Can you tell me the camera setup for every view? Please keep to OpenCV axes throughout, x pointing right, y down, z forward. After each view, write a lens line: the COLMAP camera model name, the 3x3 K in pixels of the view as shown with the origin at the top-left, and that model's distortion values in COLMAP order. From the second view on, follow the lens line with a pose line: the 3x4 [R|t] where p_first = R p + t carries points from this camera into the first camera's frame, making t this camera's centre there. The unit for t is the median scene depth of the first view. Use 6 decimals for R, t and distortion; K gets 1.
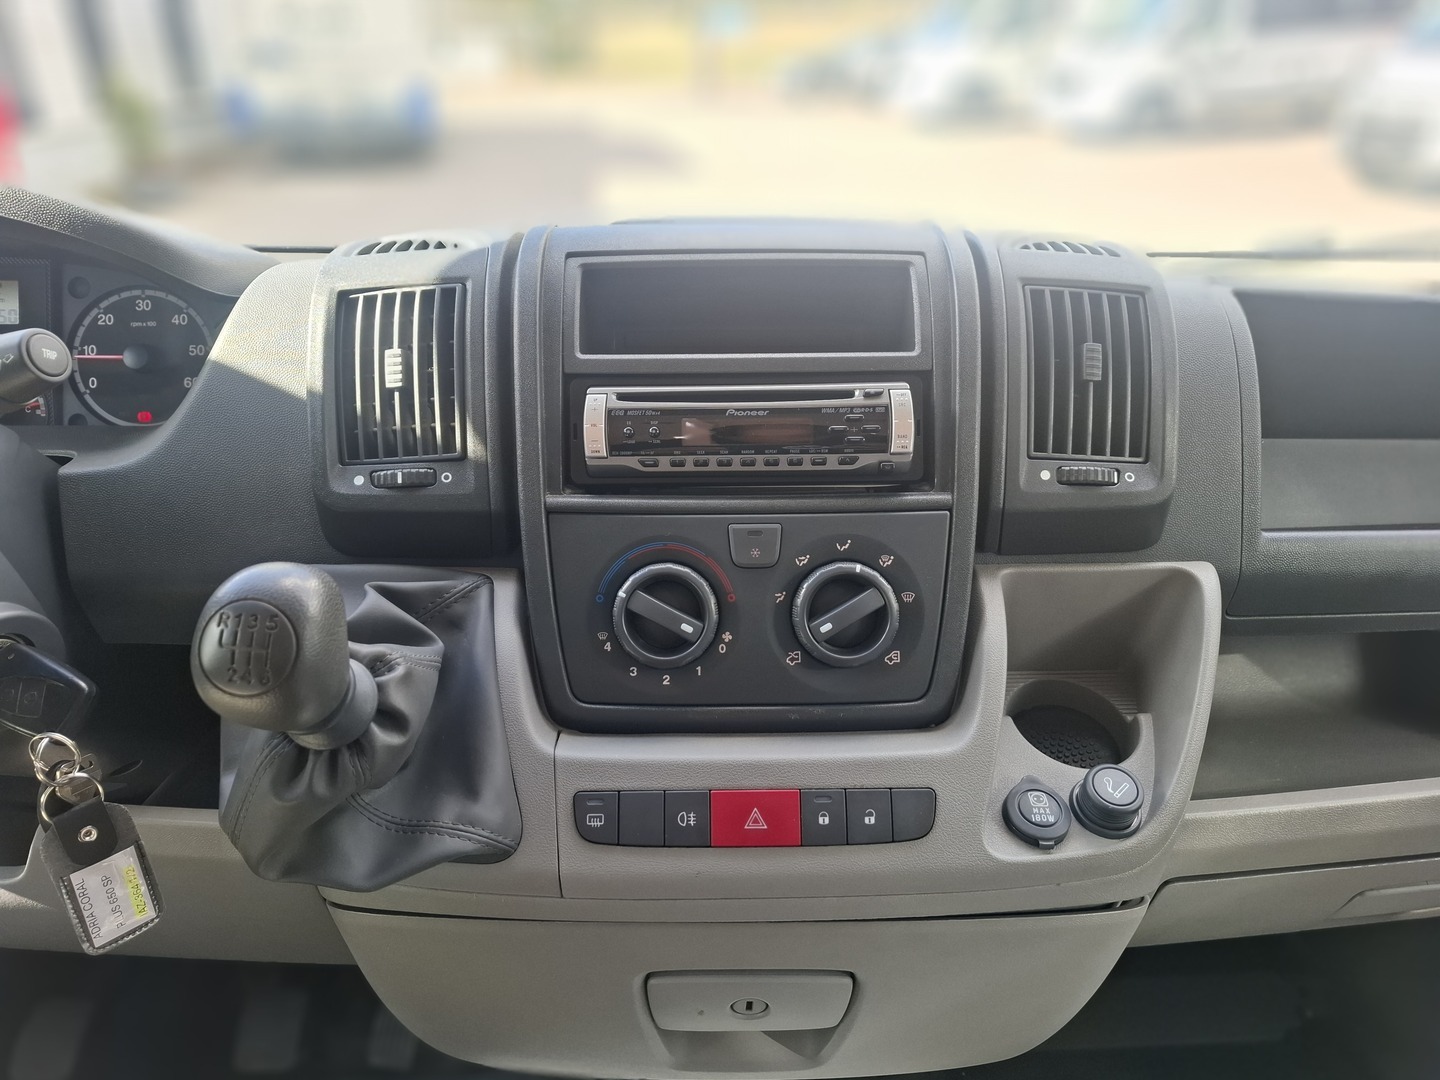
lens RADIAL K [[1018.9, 0, 712.5], [0, 1018.9, 534.0], [0, 0, 1]] dist [0.055885, -0.022080]
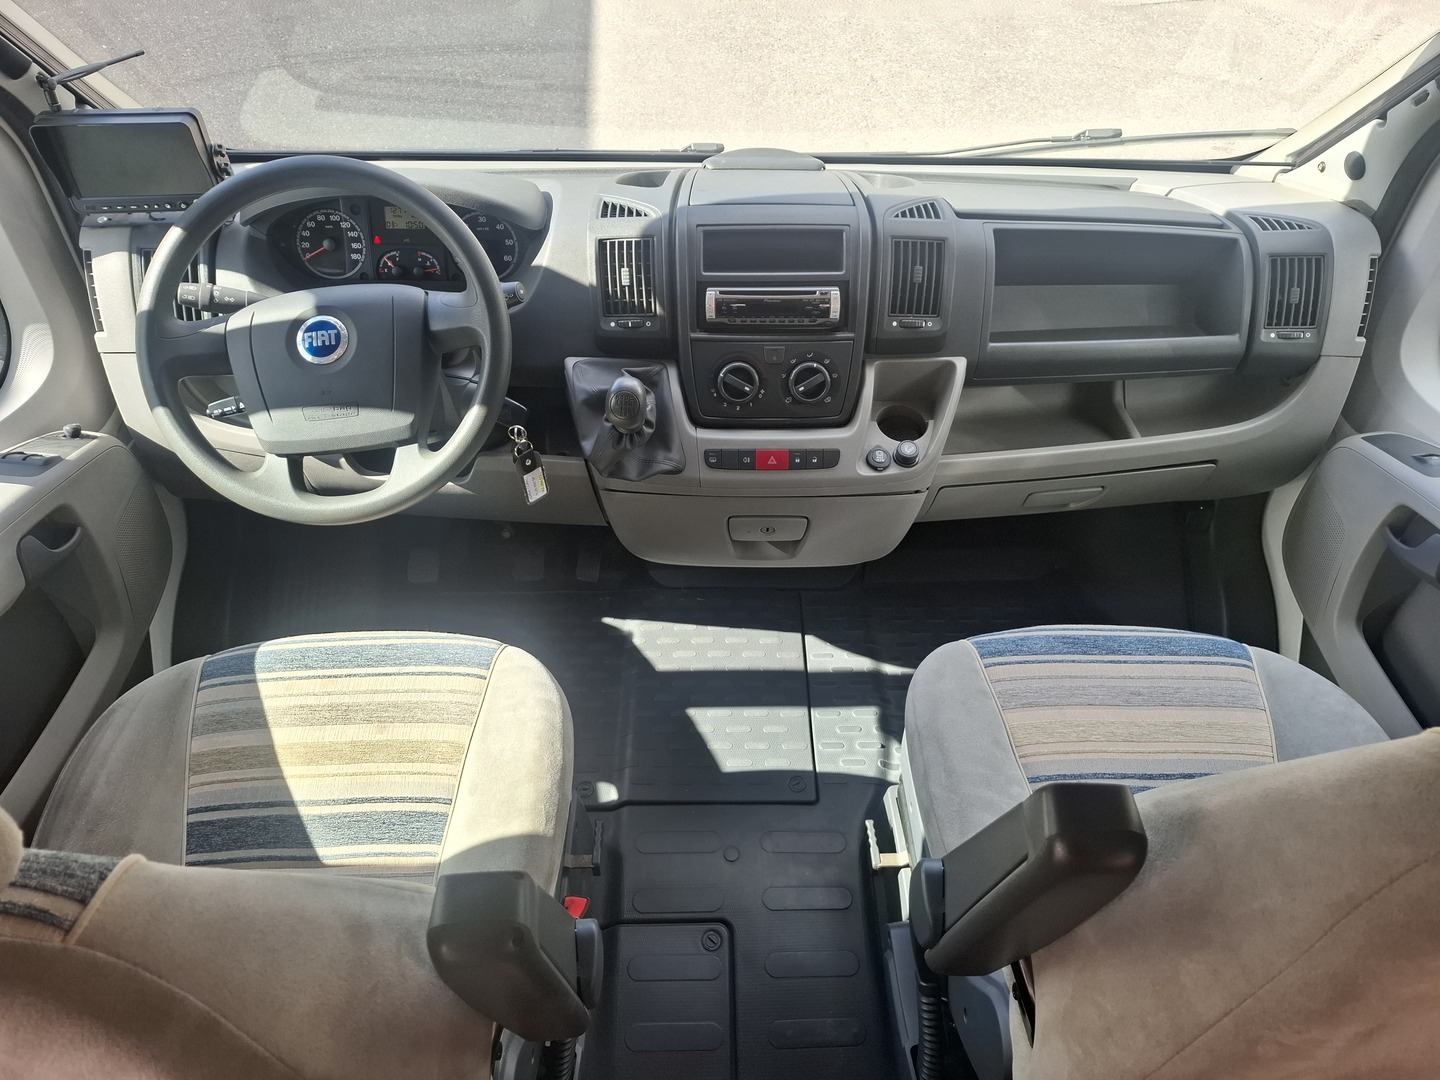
lens RADIAL K [[1018.9, 0, 715.6], [0, 1018.9, 548.4], [0, 0, 1]] dist [0.055885, -0.022080]
pose [[0.999952, 0.007485, -0.006277, -0.083290], [-0.005060, 0.946512, 0.322628, -0.345016], [0.008356, -0.322581, 0.946505, -1.522340]]
